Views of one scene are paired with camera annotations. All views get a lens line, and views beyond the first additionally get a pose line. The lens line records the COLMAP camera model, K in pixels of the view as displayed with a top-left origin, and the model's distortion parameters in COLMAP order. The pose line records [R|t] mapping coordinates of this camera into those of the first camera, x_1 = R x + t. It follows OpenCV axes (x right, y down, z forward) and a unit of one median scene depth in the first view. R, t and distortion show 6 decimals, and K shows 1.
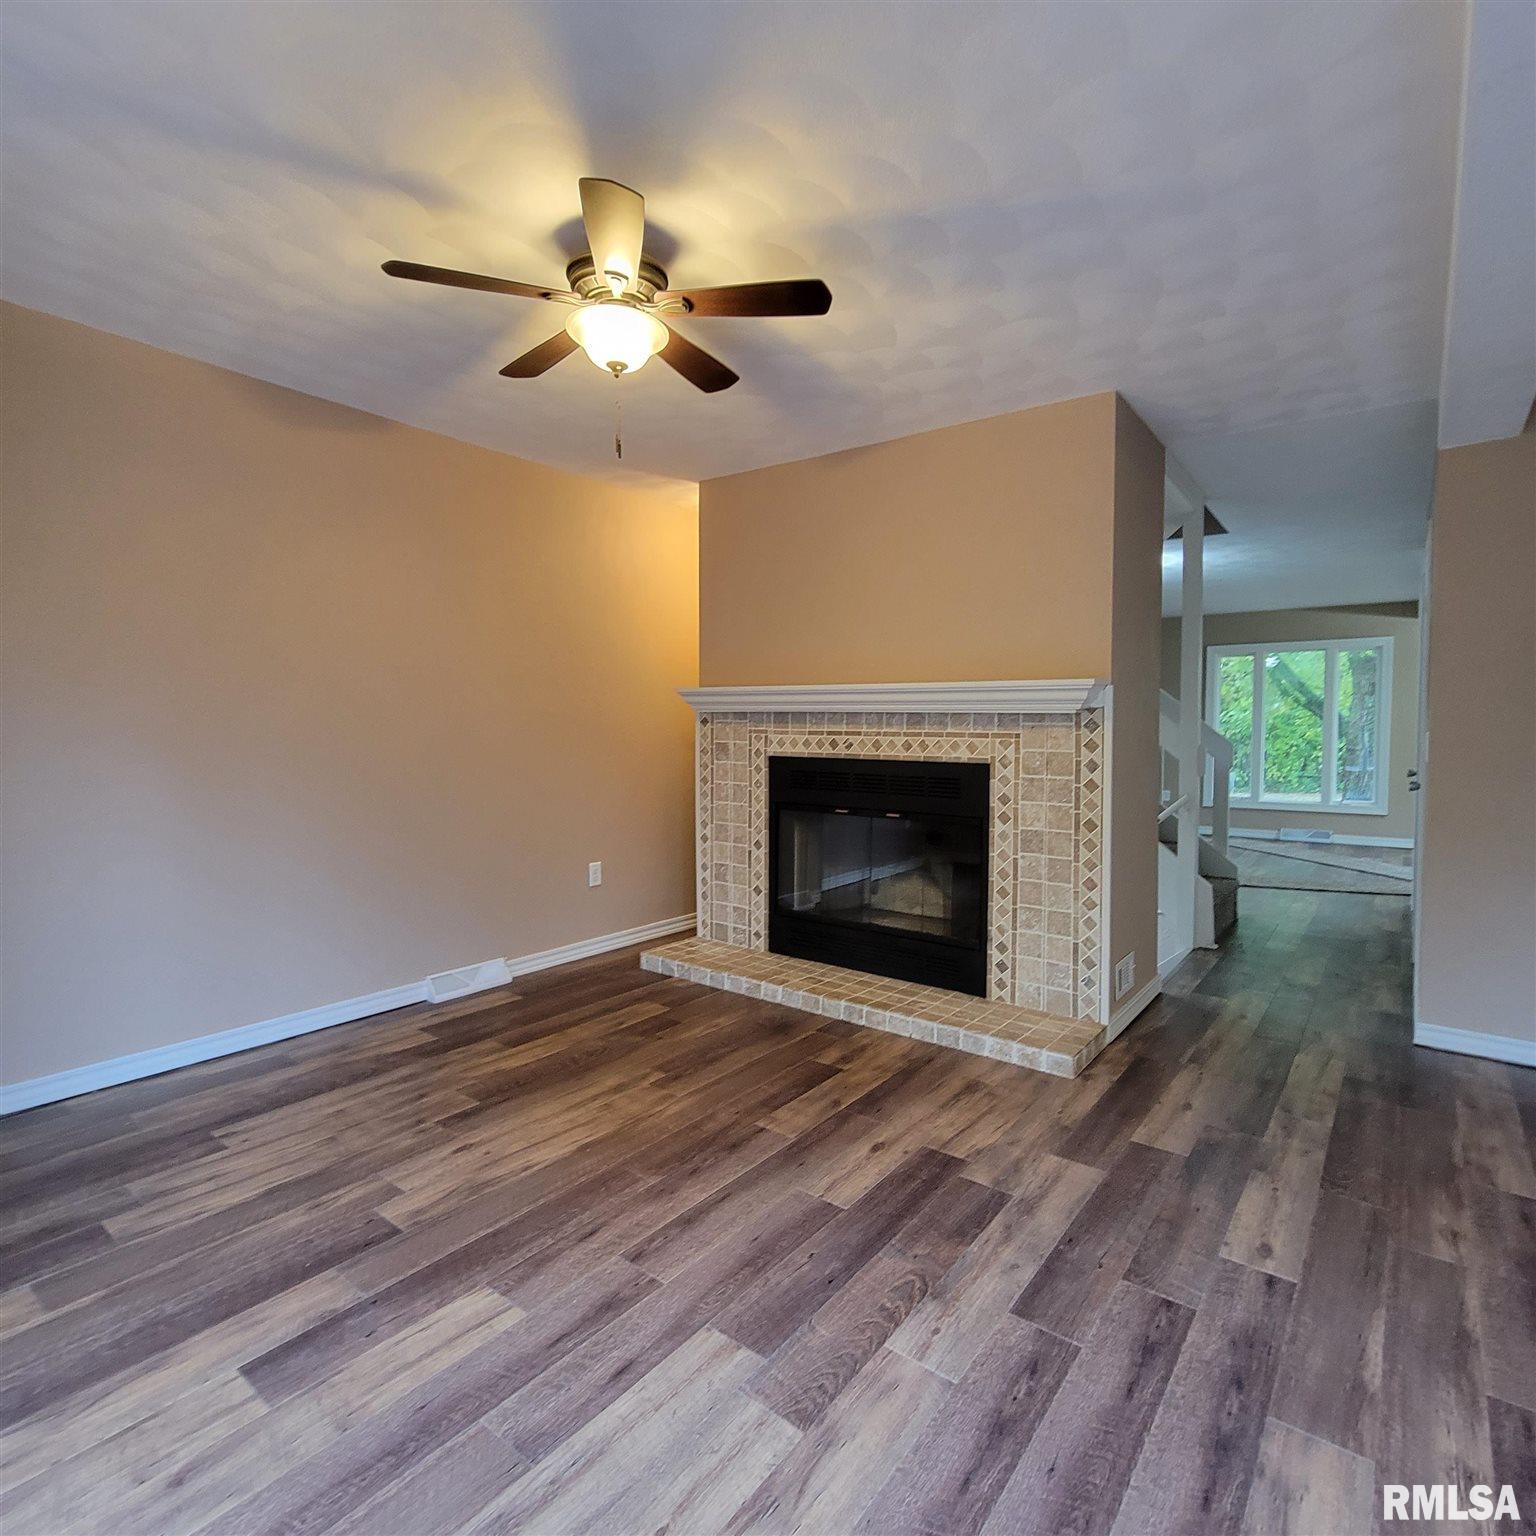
lens RADIAL K [[835.6, 0, 786.9], [0, 835.6, 770.9], [0, 0, 1]] dist [0.002796, -0.001698]
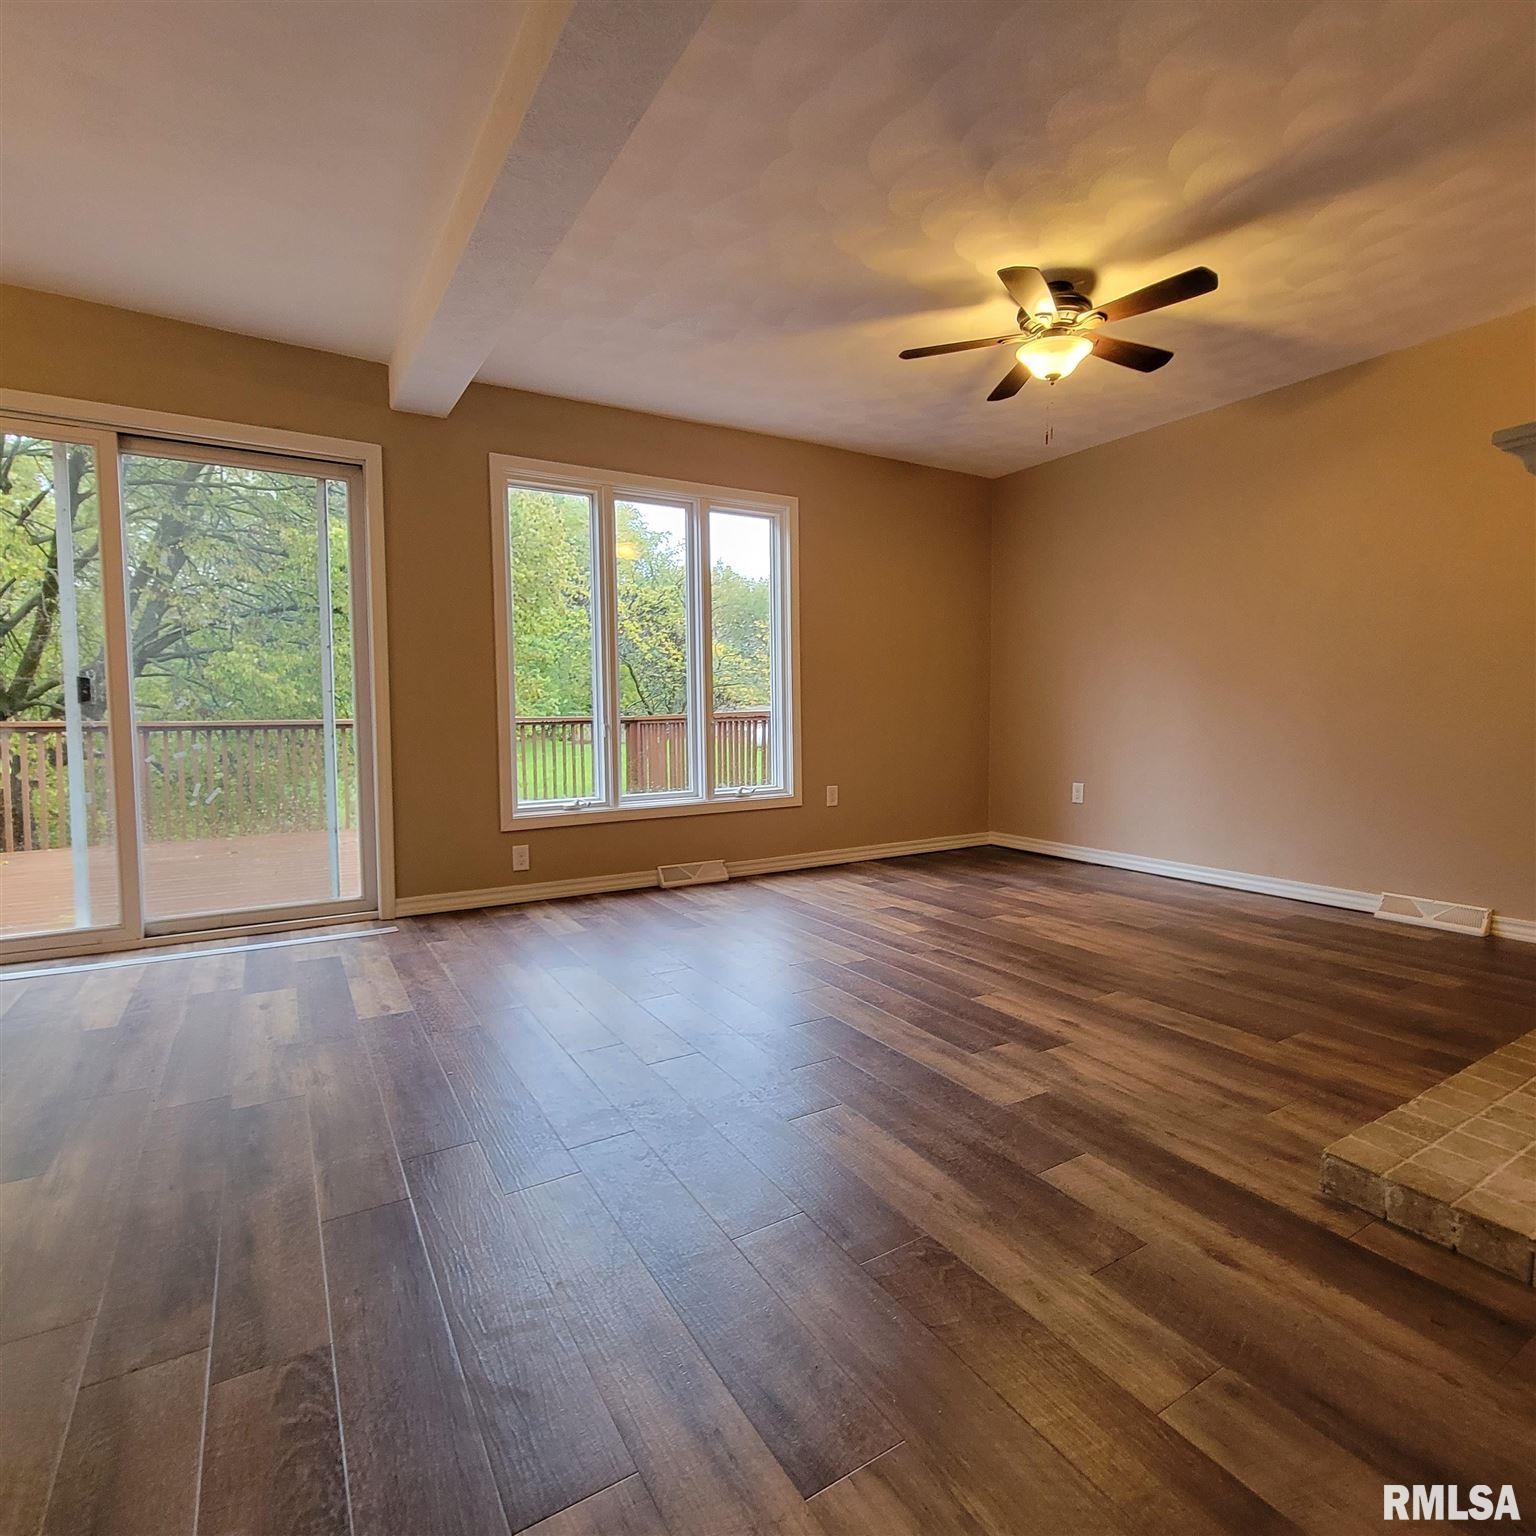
lens RADIAL K [[817.7, 0, 769.3], [0, 817.7, 793.4], [0, 0, 1]] dist [-0.000215, -0.000346]
pose [[-0.376553, 0.086632, -0.922335, 1.174617], [-0.041881, 0.993008, 0.110368, 0.070372], [0.925448, 0.080188, -0.370292, 1.018119]]
